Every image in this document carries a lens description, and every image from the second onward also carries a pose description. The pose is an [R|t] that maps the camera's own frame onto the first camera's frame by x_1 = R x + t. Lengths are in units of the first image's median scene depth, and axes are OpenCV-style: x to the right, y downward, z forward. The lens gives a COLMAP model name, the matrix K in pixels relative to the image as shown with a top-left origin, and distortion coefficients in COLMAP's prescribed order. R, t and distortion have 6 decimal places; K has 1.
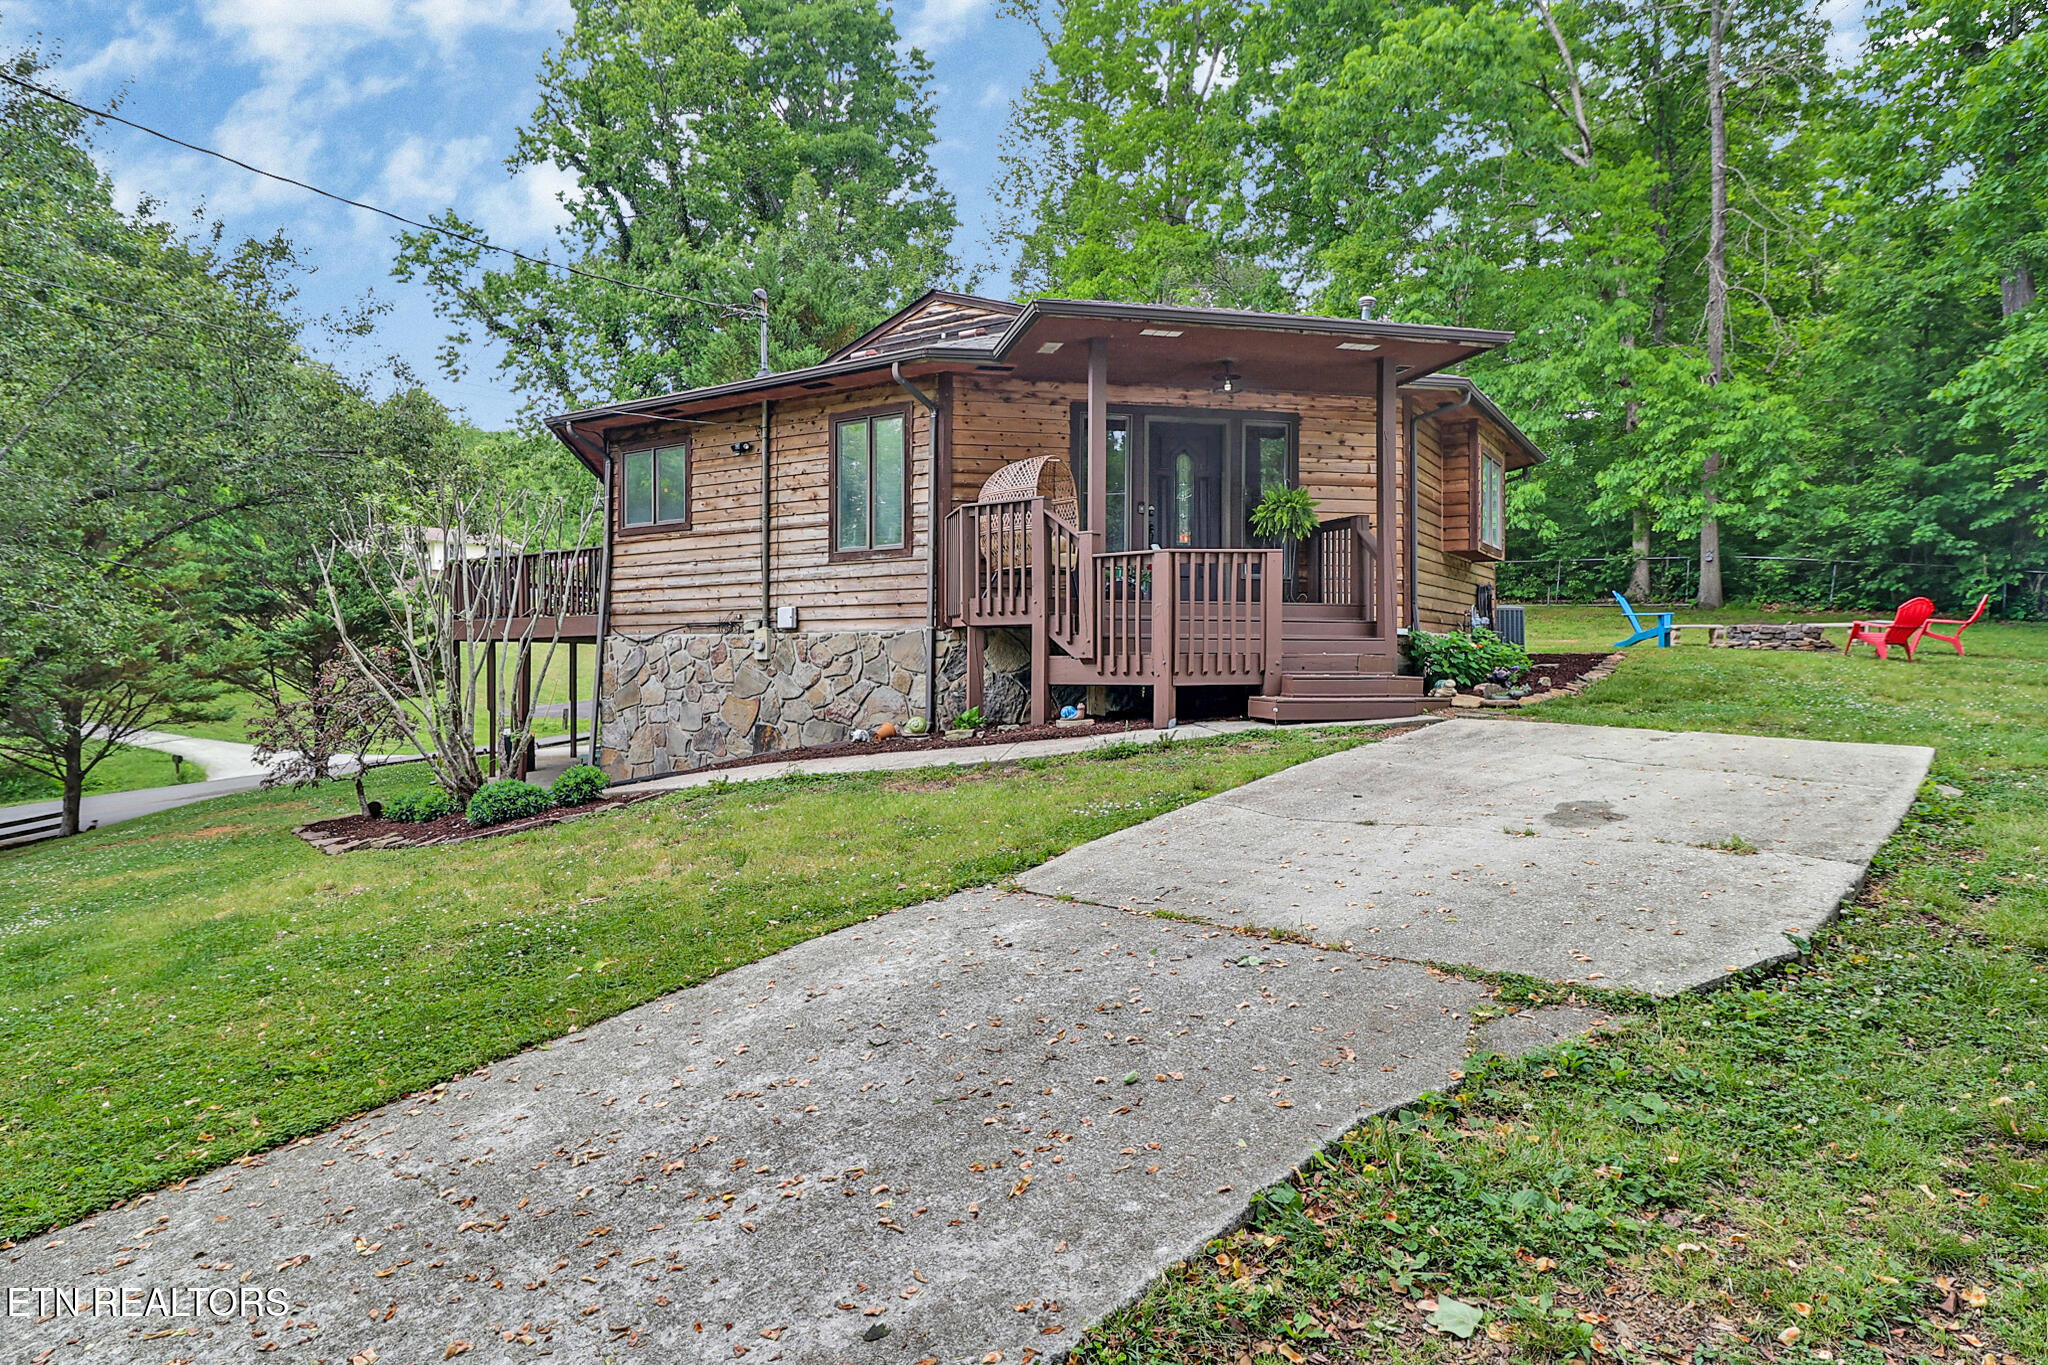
lens RADIAL K [[1128.7, 0, 1024.0], [0, 1128.7, 682.5], [0, 0, 1]] dist [-0.003420, -0.000346]
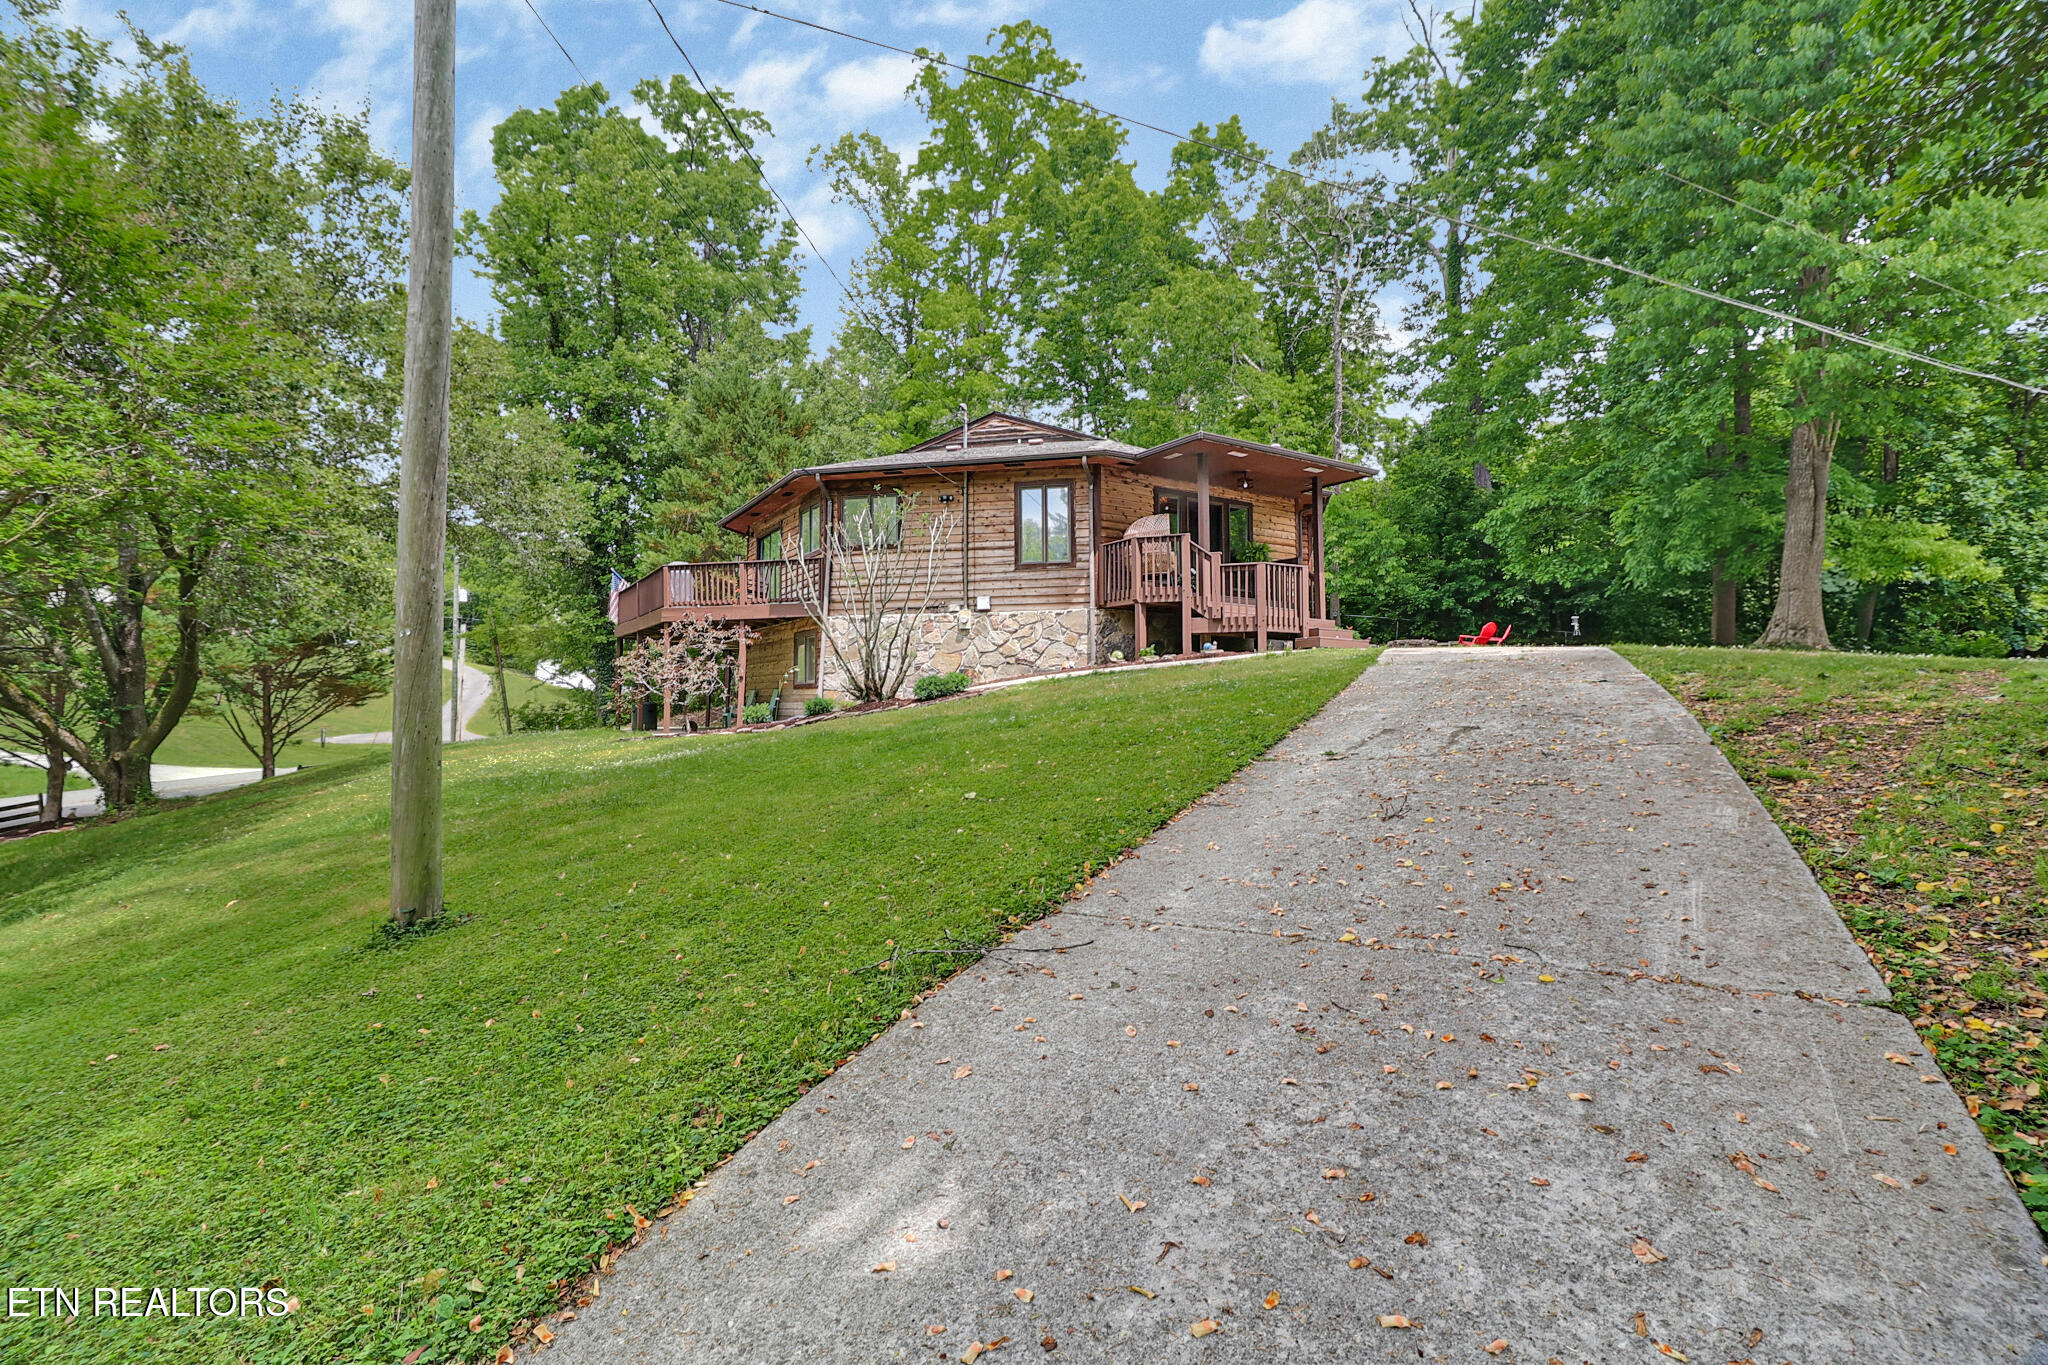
lens RADIAL K [[936.0, 0, 1024.0], [0, 936.0, 682.5], [0, 0, 1]] dist [-0.002482, -0.000358]
pose [[0.943436, 0.010872, 0.331375, -0.613584], [0.008293, 0.998376, -0.056367, 0.136725], [-0.331450, 0.055927, 0.941814, -0.295393]]
